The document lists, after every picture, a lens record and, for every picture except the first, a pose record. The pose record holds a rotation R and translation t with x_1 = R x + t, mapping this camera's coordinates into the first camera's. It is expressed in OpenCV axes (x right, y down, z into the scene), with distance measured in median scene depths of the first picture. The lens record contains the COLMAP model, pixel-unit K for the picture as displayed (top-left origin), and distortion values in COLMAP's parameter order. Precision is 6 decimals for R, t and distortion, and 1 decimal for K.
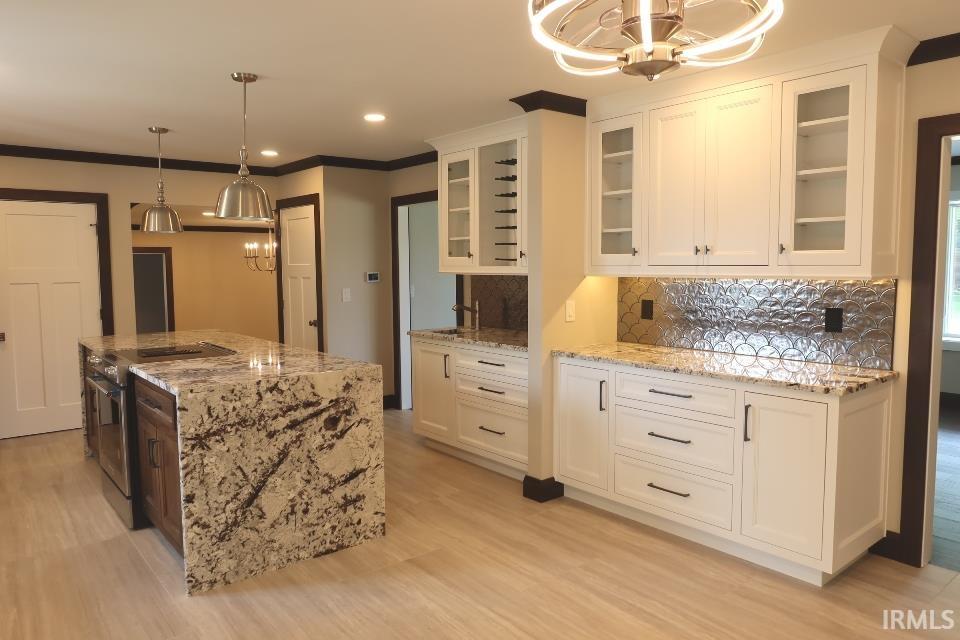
lens RADIAL K [[658.0, 0, 473.5], [0, 658.0, 325.2], [0, 0, 1]] dist [-0.032088, 0.009291]
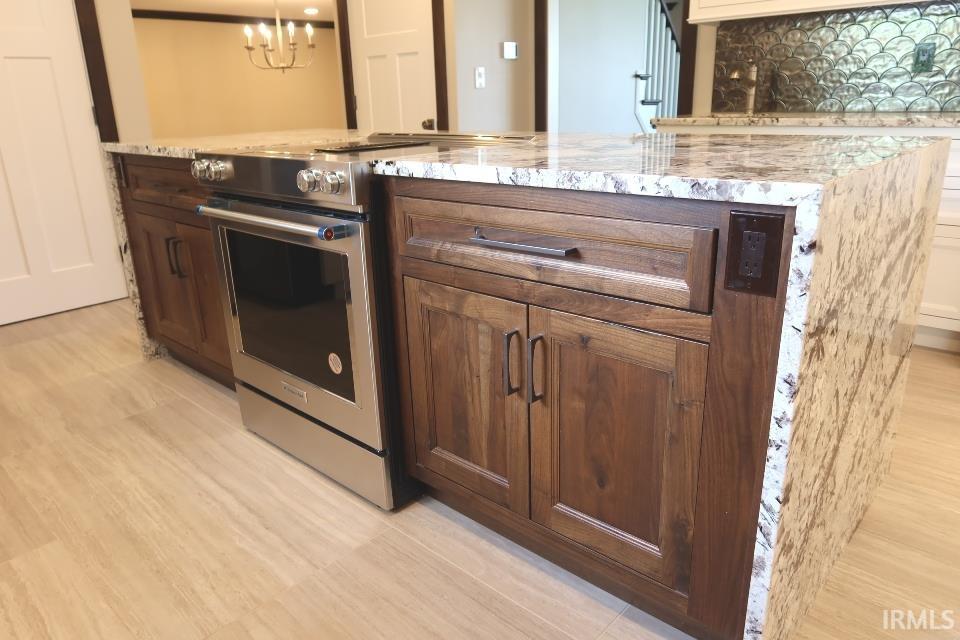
lens RADIAL K [[658.0, 0, 474.6], [0, 658.0, 318.0], [0, 0, 1]] dist [-0.032088, 0.009291]
pose [[0.990390, -0.069150, 0.119773, -0.387140], [0.040062, 0.972340, 0.230107, 0.048403], [-0.132372, -0.223097, 0.965767, 0.418045]]
